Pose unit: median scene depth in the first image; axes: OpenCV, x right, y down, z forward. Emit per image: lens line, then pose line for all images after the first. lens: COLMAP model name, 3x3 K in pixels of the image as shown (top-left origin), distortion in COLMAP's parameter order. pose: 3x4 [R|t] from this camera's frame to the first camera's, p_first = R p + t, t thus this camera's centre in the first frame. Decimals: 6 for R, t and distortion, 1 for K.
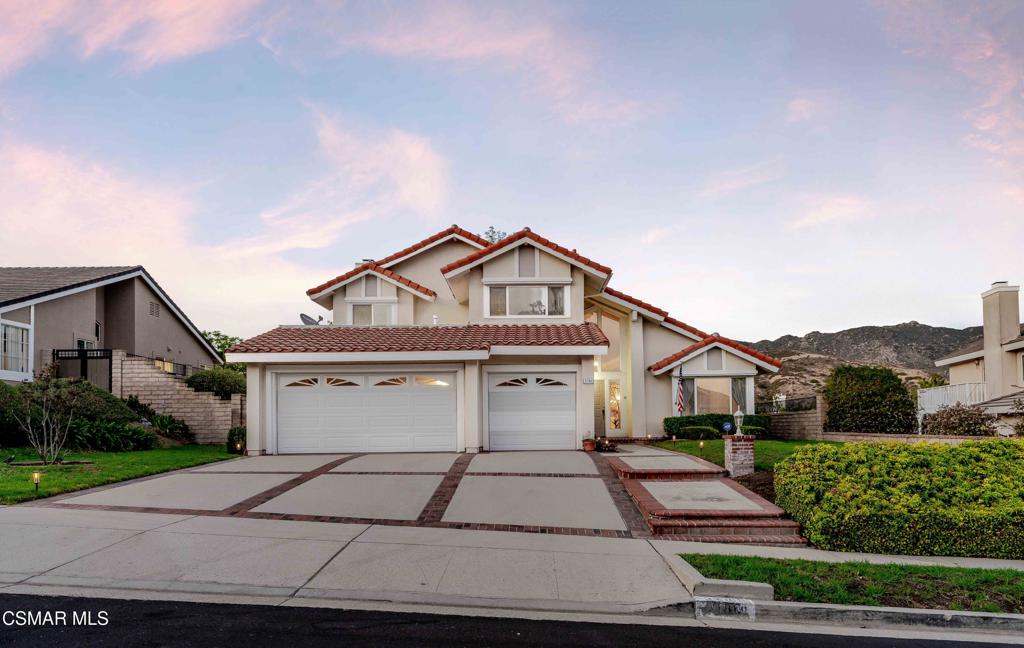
lens RADIAL K [[606.1, 0, 511.8], [0, 606.1, 324.9], [0, 0, 1]] dist [0.001443, 0.000846]
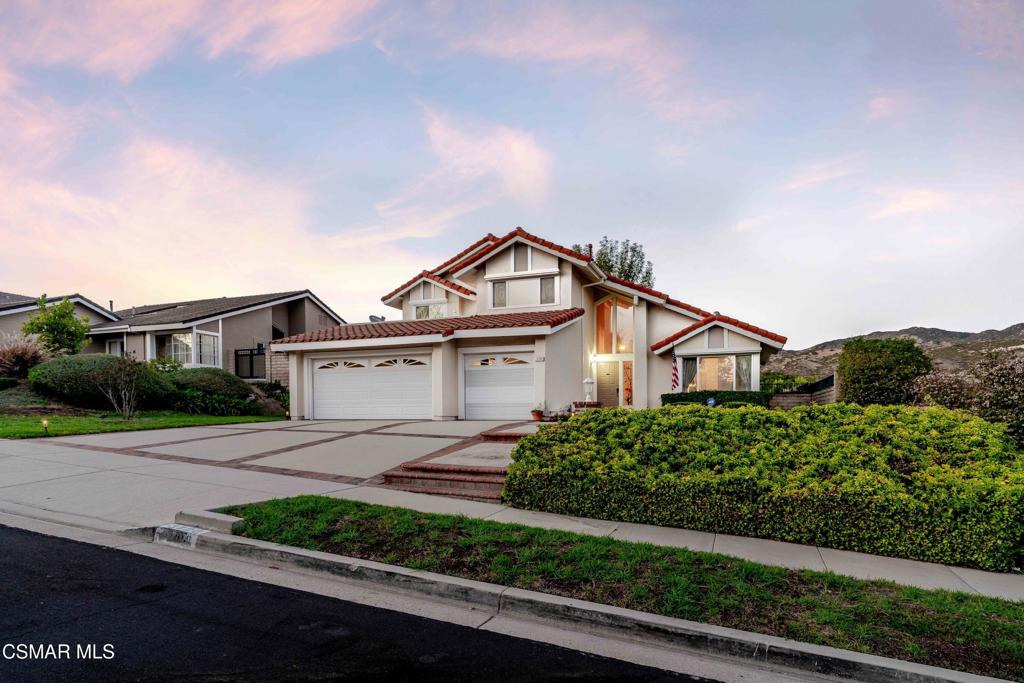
lens RADIAL K [[500.1, 0, 511.9], [0, 500.1, 353.7], [0, 0, 1]] dist [-0.003742, -0.000263]
pose [[0.942340, -0.029682, -0.333337, 0.299659], [0.046182, 0.998063, 0.041685, 0.033785], [0.331454, -0.054676, 0.941886, 0.094799]]
